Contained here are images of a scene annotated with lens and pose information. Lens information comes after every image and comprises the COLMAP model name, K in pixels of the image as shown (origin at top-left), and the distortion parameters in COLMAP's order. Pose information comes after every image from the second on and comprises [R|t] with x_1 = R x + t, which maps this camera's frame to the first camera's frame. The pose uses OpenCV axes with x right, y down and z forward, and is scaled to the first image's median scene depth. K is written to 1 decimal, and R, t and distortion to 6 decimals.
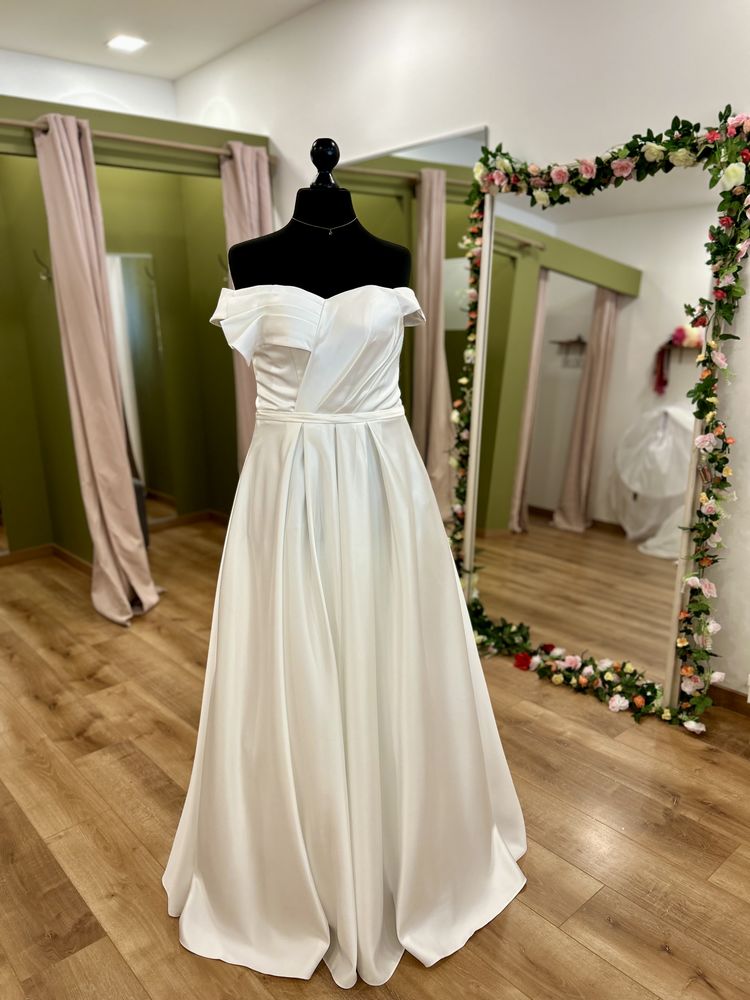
lens RADIAL K [[756.7, 0, 377.1], [0, 756.7, 498.4], [0, 0, 1]] dist [0.011630, -0.015469]
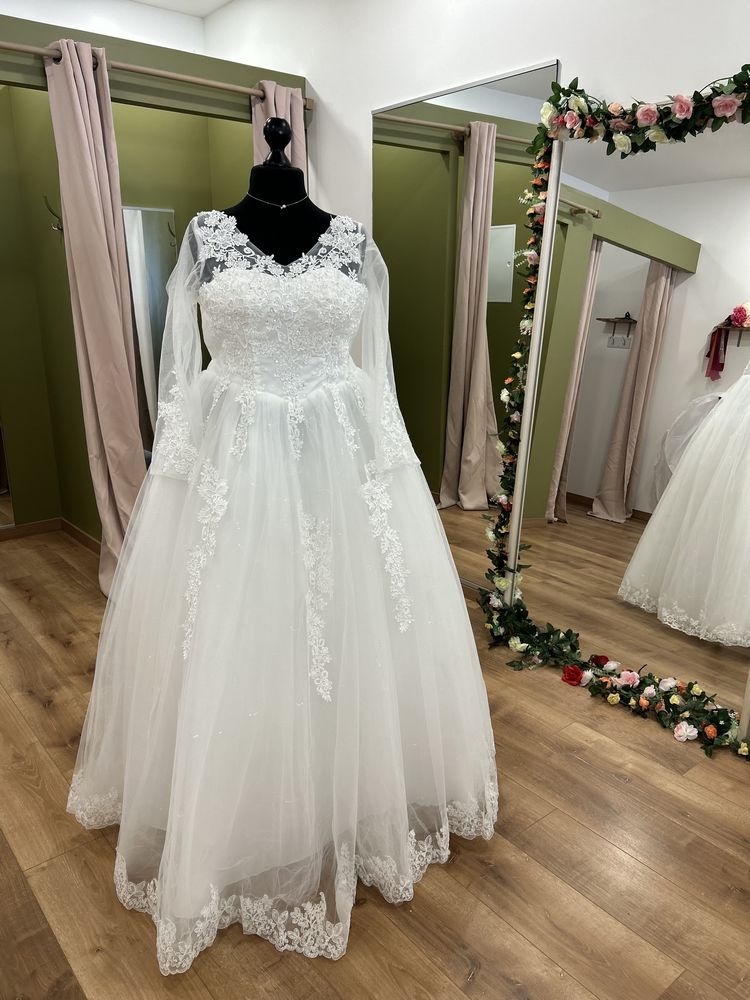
lens RADIAL K [[756.7, 0, 376.3], [0, 756.7, 501.3], [0, 0, 1]] dist [0.011630, -0.015469]
pose [[0.998968, 0.037021, -0.026327, -0.020670], [-0.036073, 0.998714, 0.035613, -0.011064], [0.027611, -0.034627, 0.999019, 0.107712]]
